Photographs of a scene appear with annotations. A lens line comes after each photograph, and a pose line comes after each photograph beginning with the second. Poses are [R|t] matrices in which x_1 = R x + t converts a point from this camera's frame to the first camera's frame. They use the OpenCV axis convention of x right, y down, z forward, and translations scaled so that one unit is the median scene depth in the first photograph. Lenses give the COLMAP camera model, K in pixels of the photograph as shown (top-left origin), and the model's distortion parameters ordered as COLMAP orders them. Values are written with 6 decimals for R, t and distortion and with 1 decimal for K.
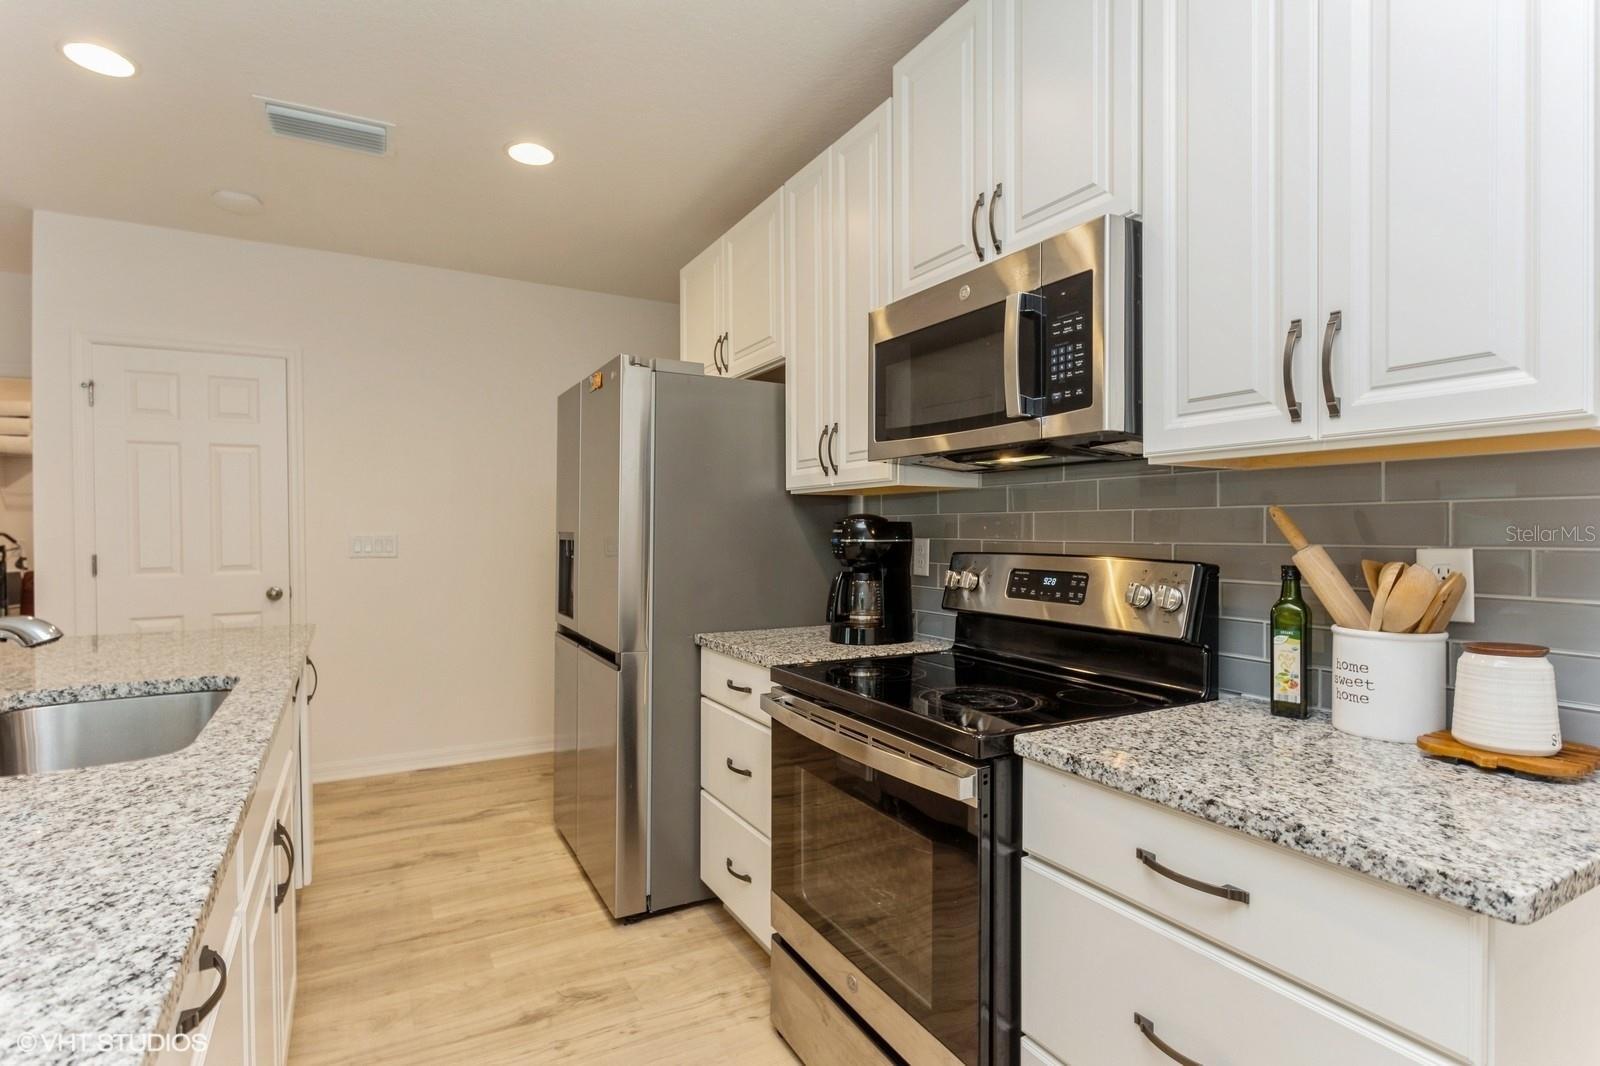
lens RADIAL K [[775.3, 0, 795.1], [0, 775.3, 533.0], [0, 0, 1]] dist [-0.001816, -0.000971]
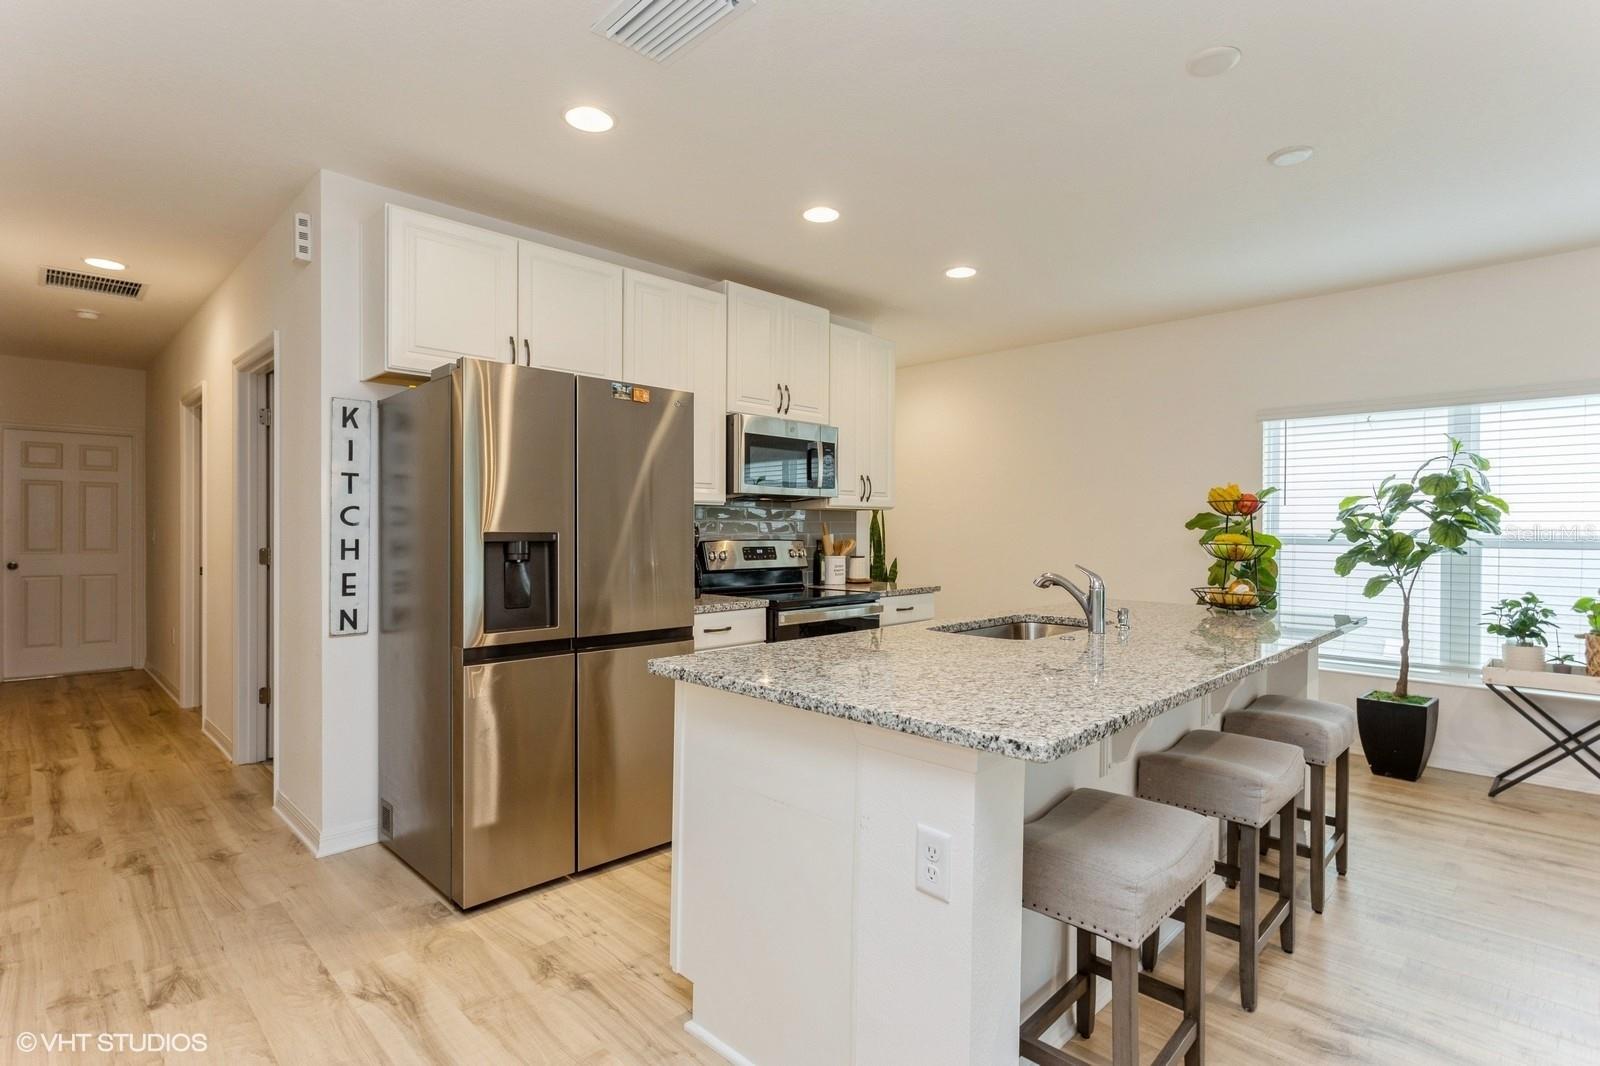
lens RADIAL K [[775.3, 0, 788.0], [0, 775.3, 534.0], [0, 0, 1]] dist [-0.001816, -0.000971]
pose [[-0.283426, -0.004927, 0.958981, -1.308580], [-0.001872, 0.999988, 0.004584, -0.001756], [-0.958992, -0.000496, -0.283432, 1.052850]]
